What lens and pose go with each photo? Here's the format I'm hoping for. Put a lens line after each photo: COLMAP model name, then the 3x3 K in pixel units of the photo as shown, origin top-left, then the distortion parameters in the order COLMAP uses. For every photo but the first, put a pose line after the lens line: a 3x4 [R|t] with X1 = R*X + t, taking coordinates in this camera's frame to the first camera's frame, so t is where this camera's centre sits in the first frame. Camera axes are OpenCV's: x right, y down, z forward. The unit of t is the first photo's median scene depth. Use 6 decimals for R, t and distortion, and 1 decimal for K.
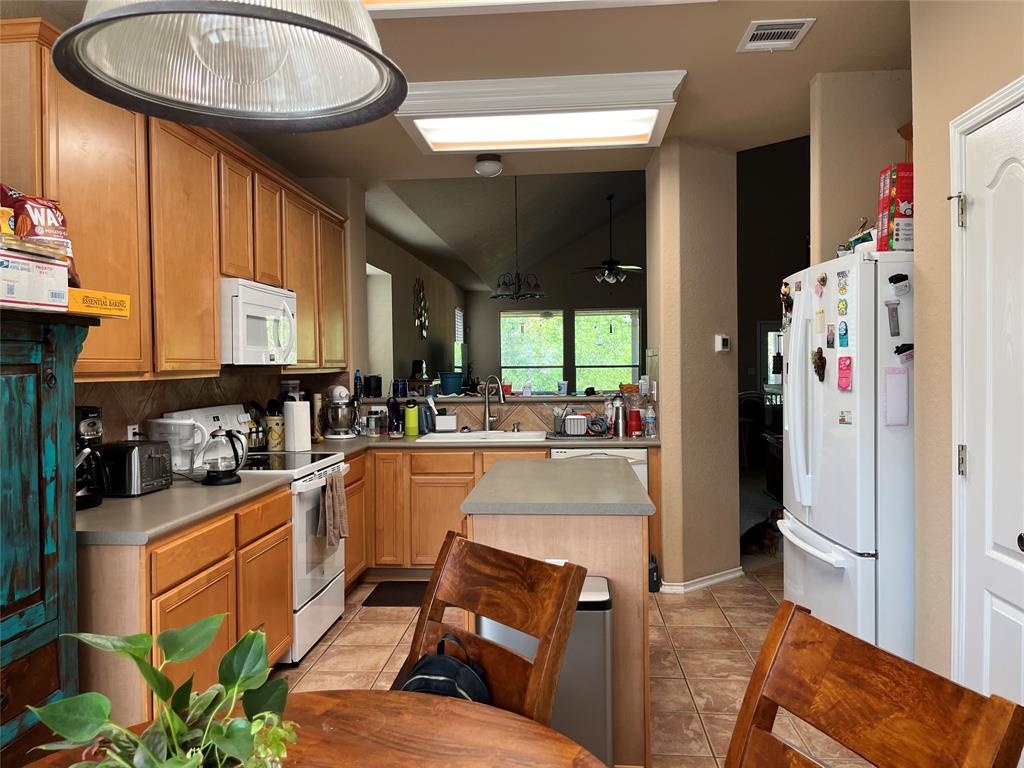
lens RADIAL K [[777.9, 0, 511.4], [0, 777.9, 381.5], [0, 0, 1]] dist [0.063737, -0.099411]
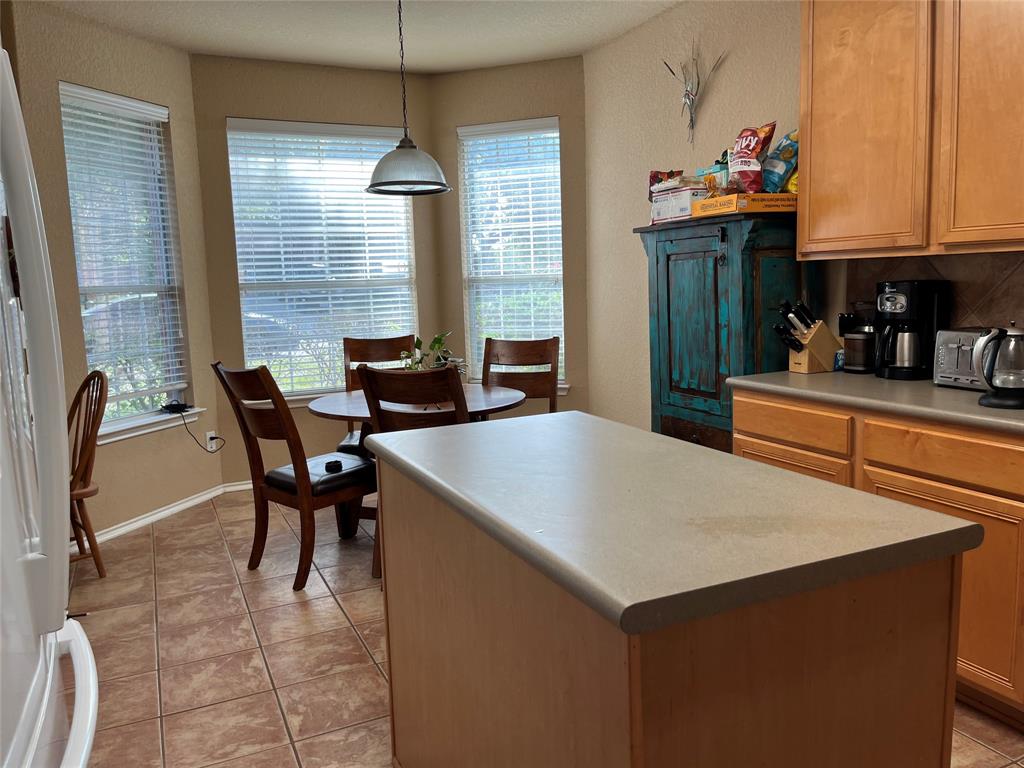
lens RADIAL K [[777.9, 0, 511.1], [0, 777.9, 381.3], [0, 0, 1]] dist [0.063737, -0.099411]
pose [[-0.868547, 0.115718, -0.481907, 0.542903], [0.043843, 0.986487, 0.157862, -0.029046], [0.493663, 0.115983, -0.861885, 2.207924]]
